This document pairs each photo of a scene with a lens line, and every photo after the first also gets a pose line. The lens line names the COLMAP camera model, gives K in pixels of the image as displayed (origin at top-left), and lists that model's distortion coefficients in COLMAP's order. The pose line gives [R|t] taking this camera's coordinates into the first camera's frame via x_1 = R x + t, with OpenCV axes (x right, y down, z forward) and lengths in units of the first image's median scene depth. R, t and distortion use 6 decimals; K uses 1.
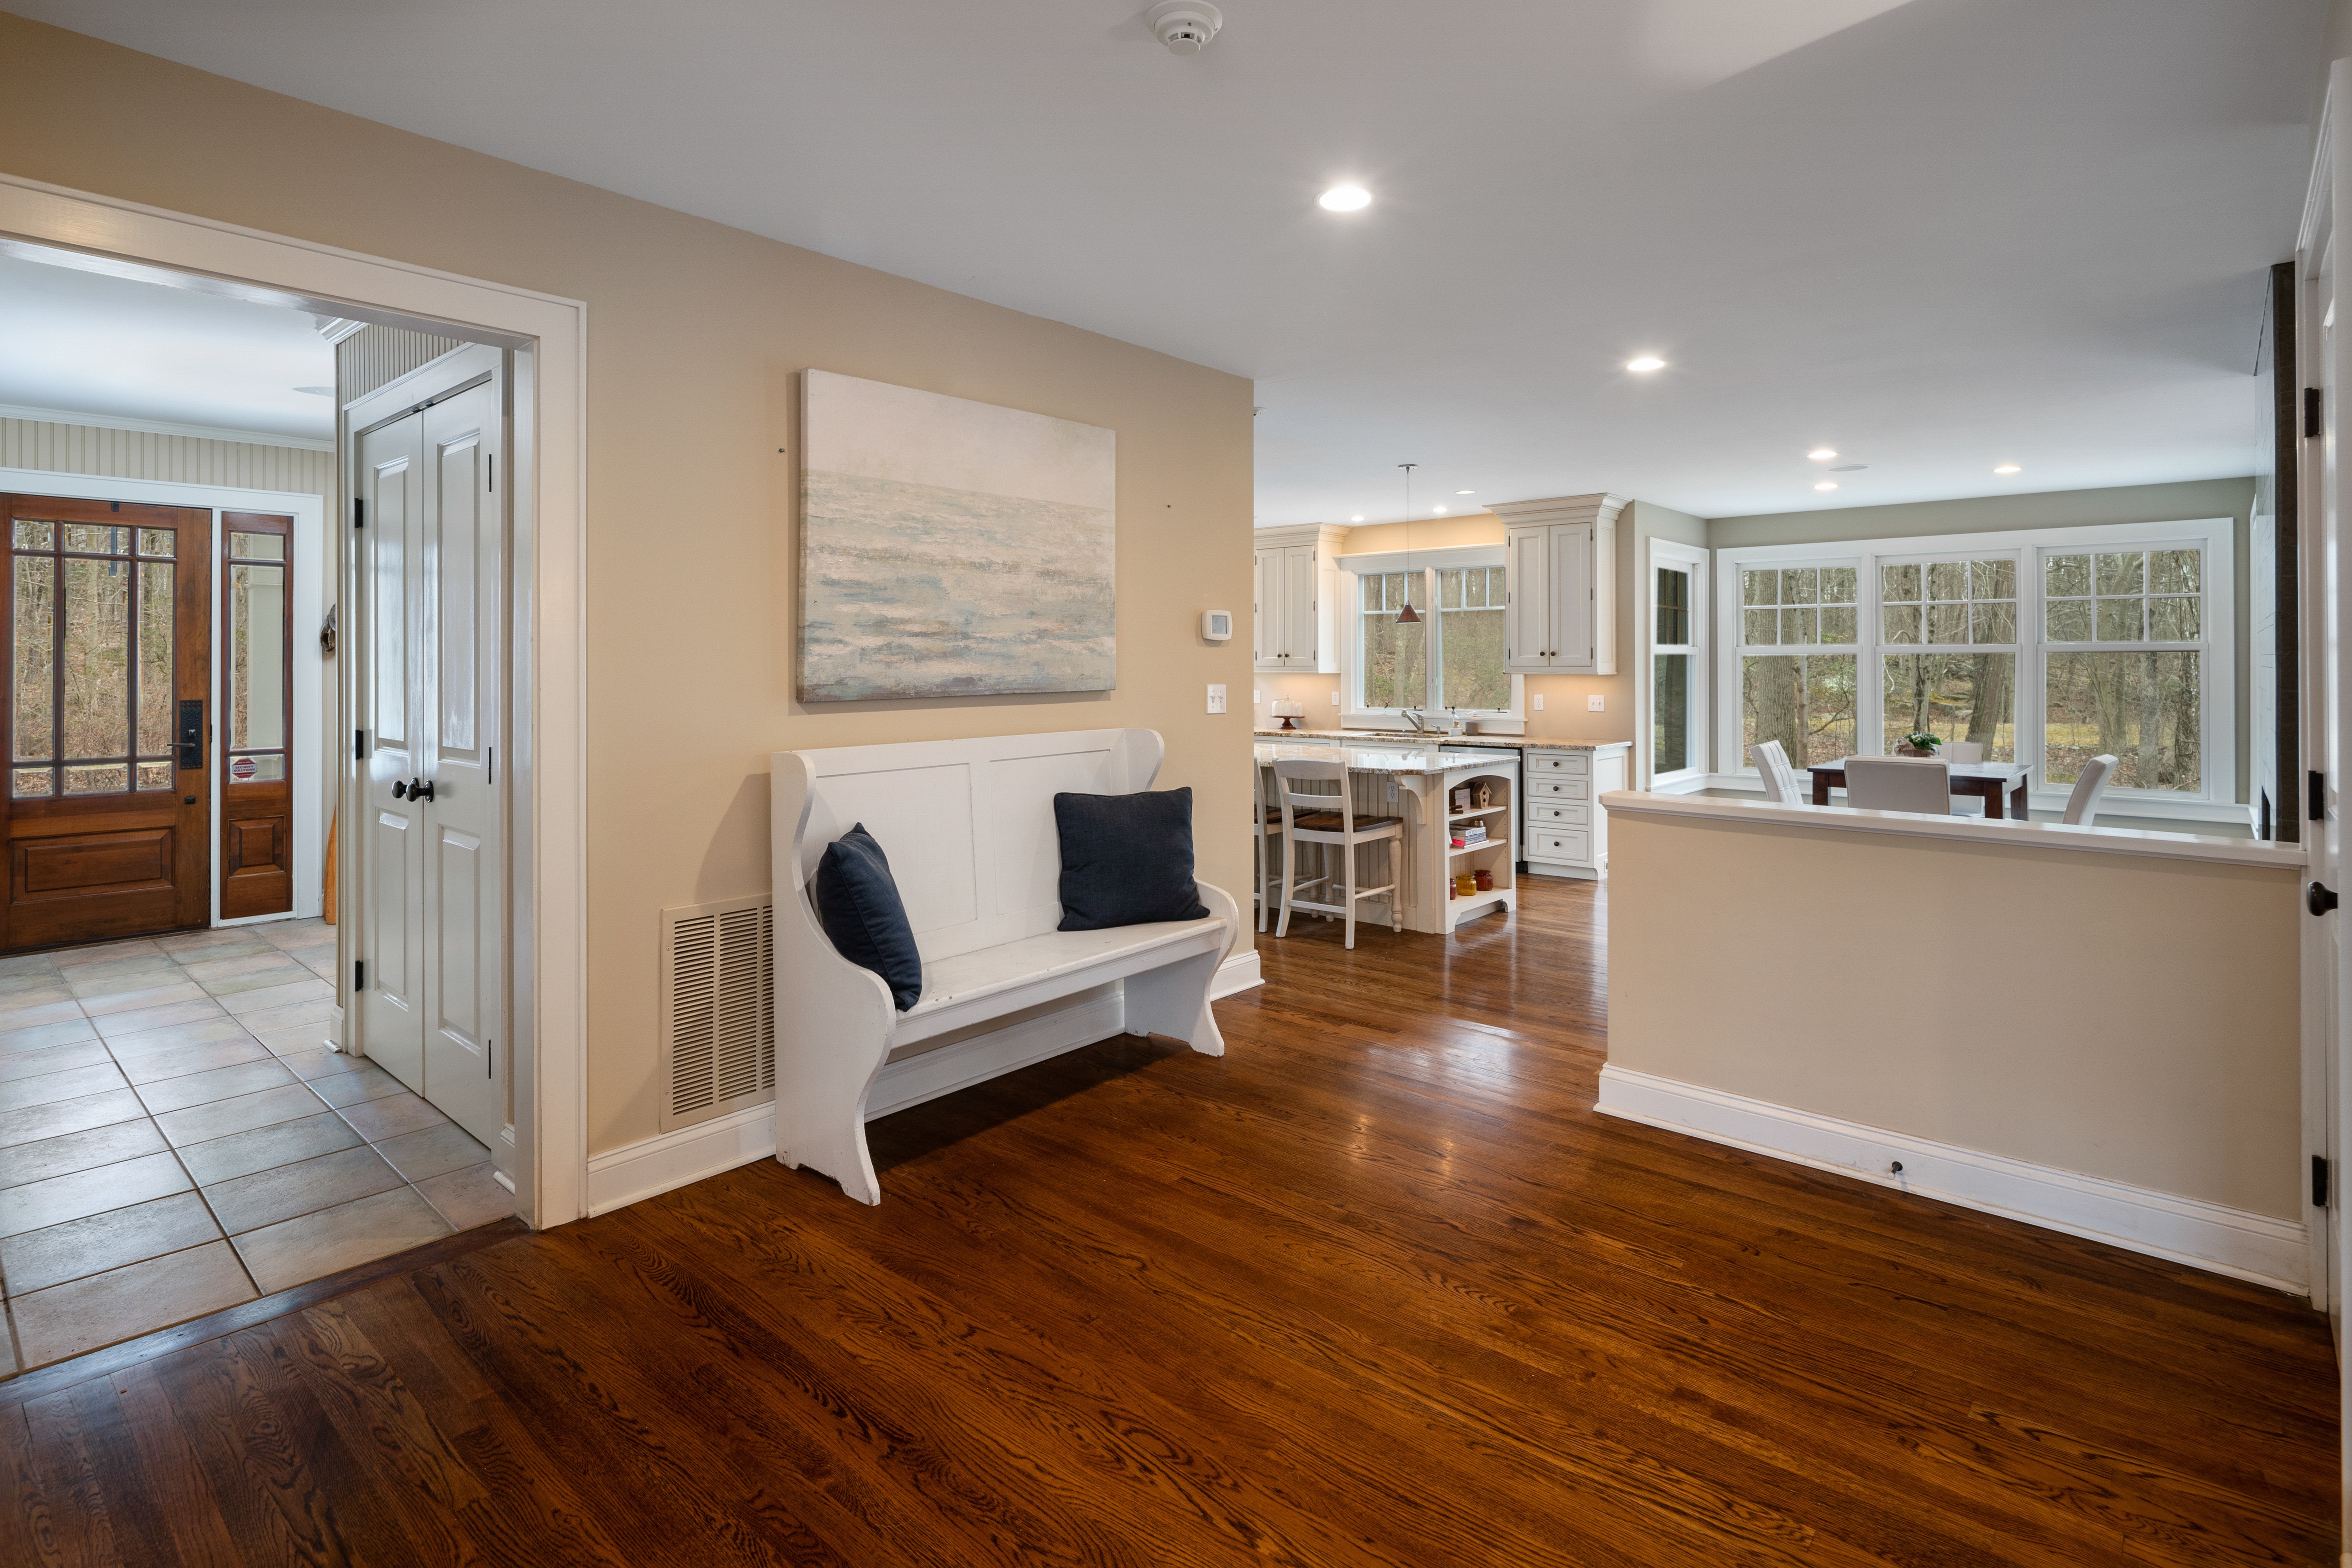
lens RADIAL K [[1183.1, 0, 1156.0], [0, 1183.1, 666.4], [0, 0, 1]] dist [0.000739, -0.001936]
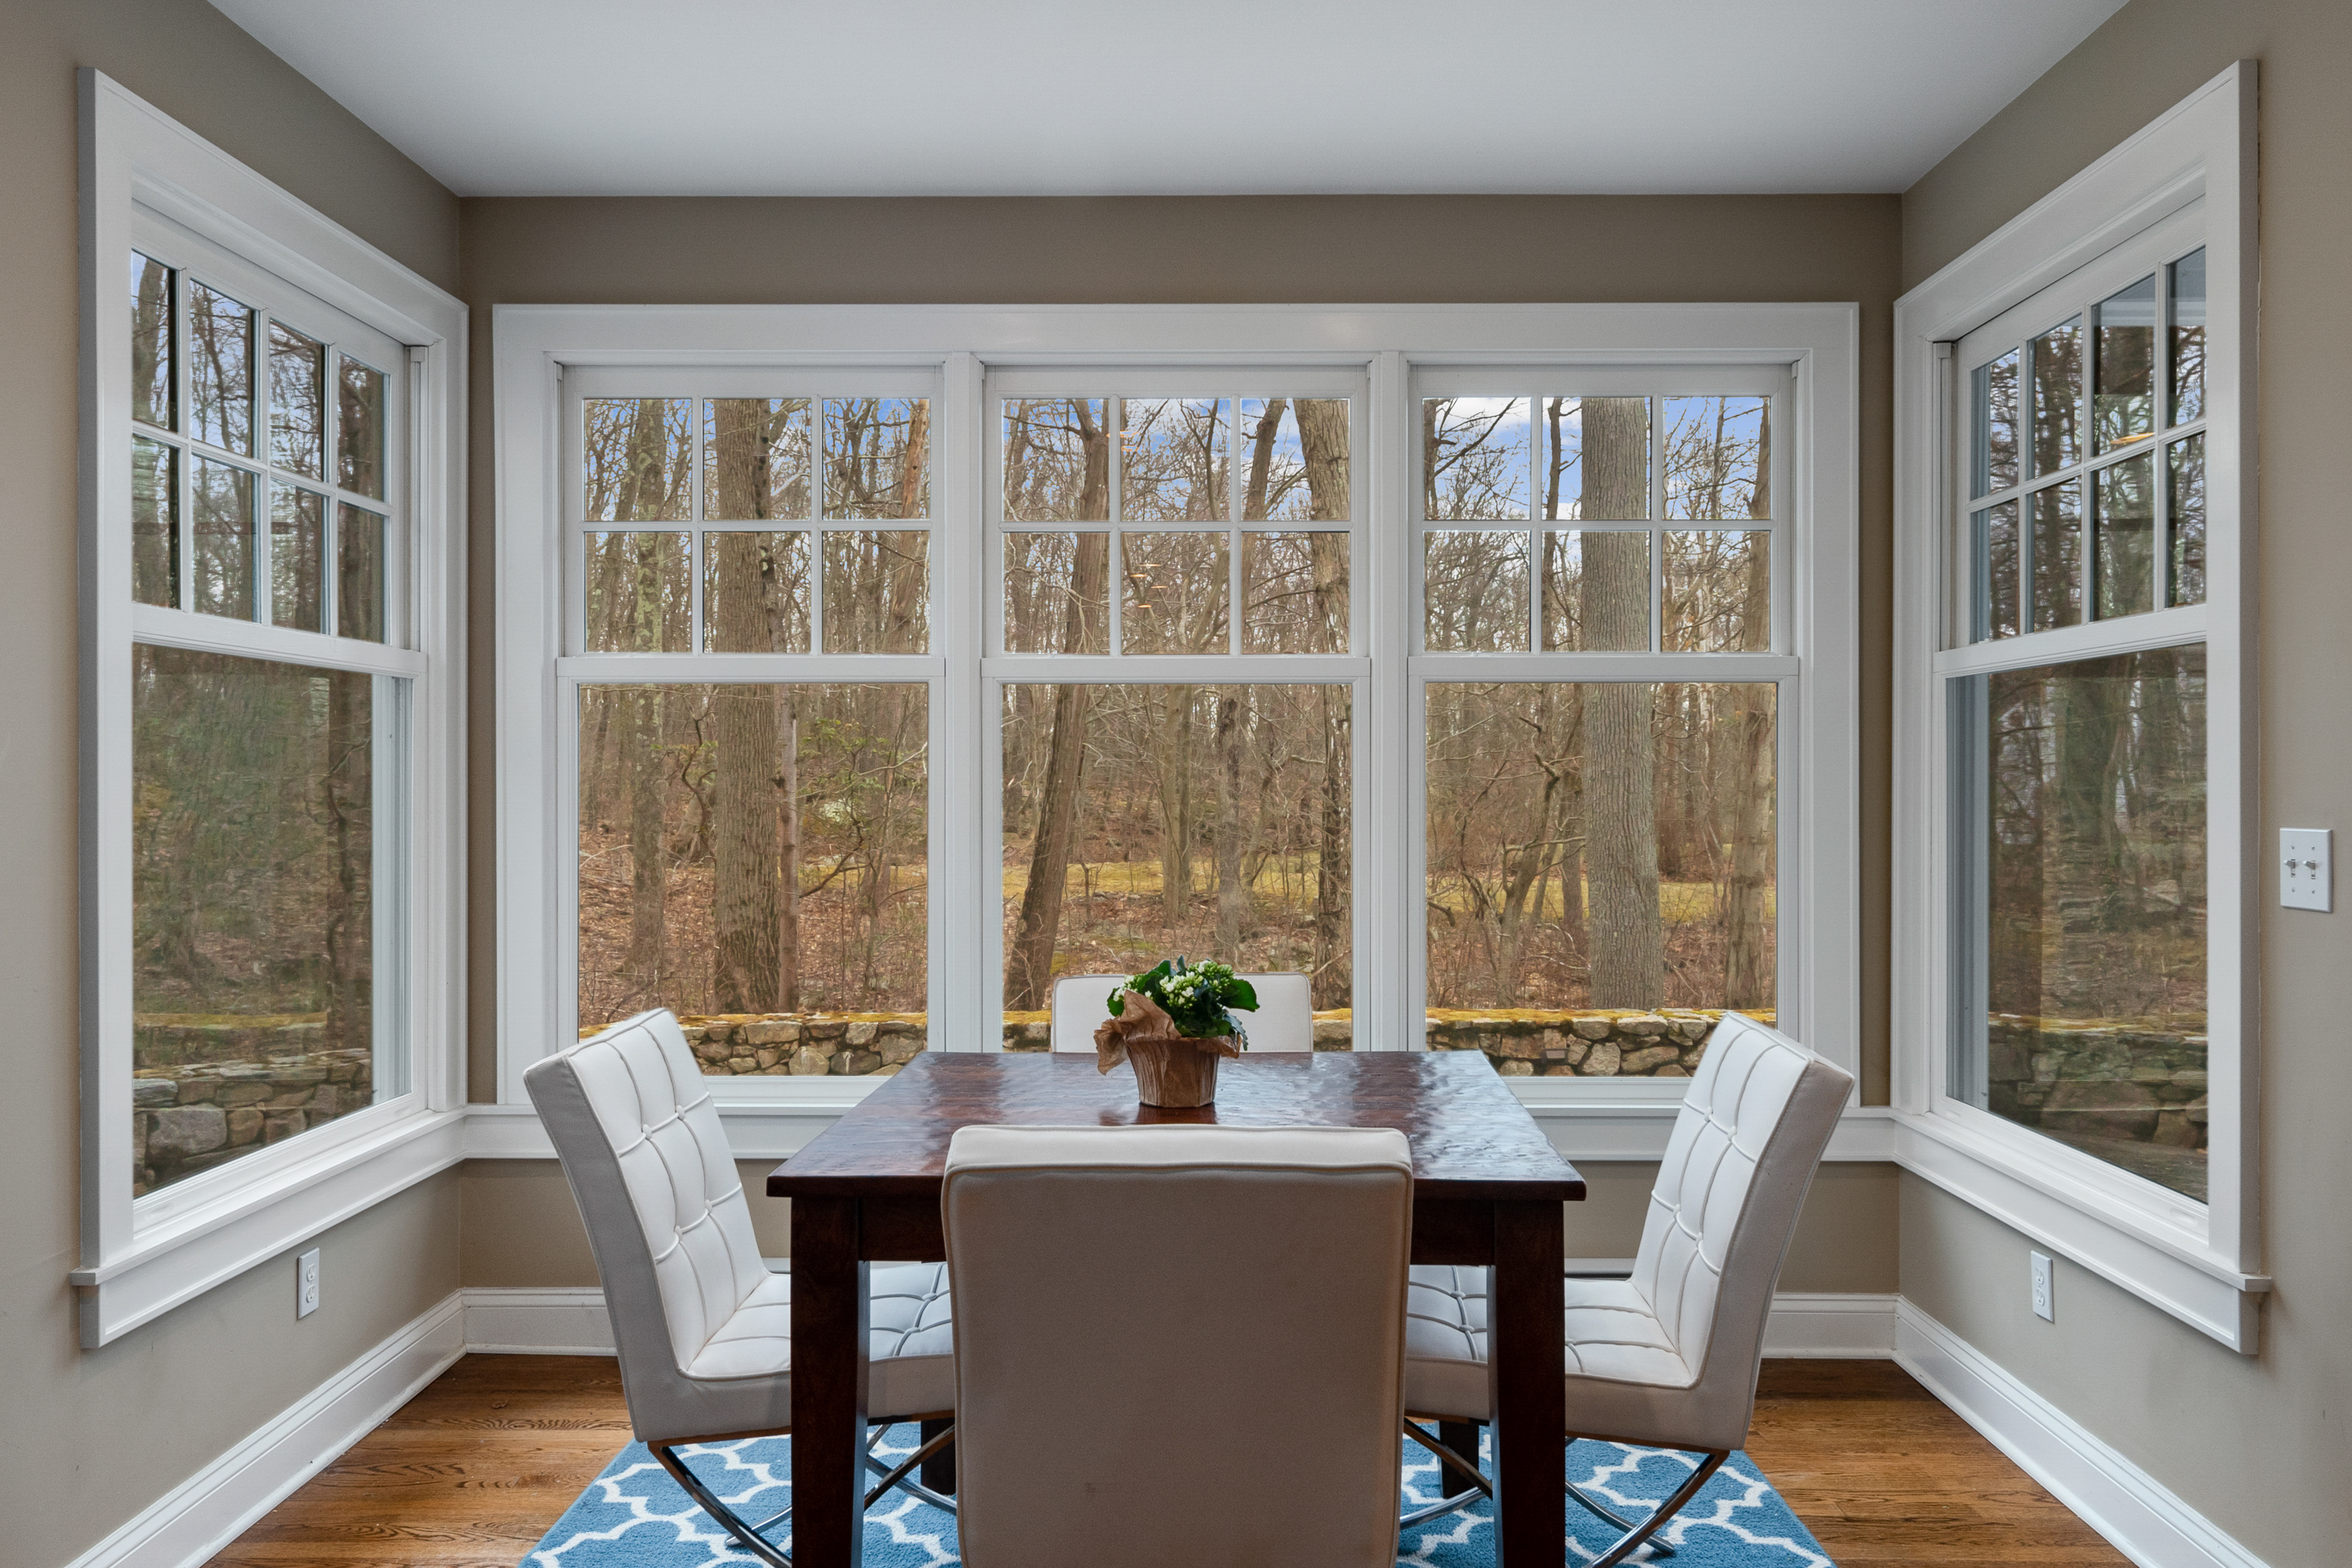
lens RADIAL K [[1761.9, 0, 1178.5], [0, 1761.9, 790.7], [0, 0, 1]] dist [0.000307, 0.004381]
pose [[0.755429, -0.000170, 0.655230, 0.193123], [0.000628, 1.000000, -0.000464, 0.009889], [-0.655230, 0.000762, 0.755429, 0.346040]]
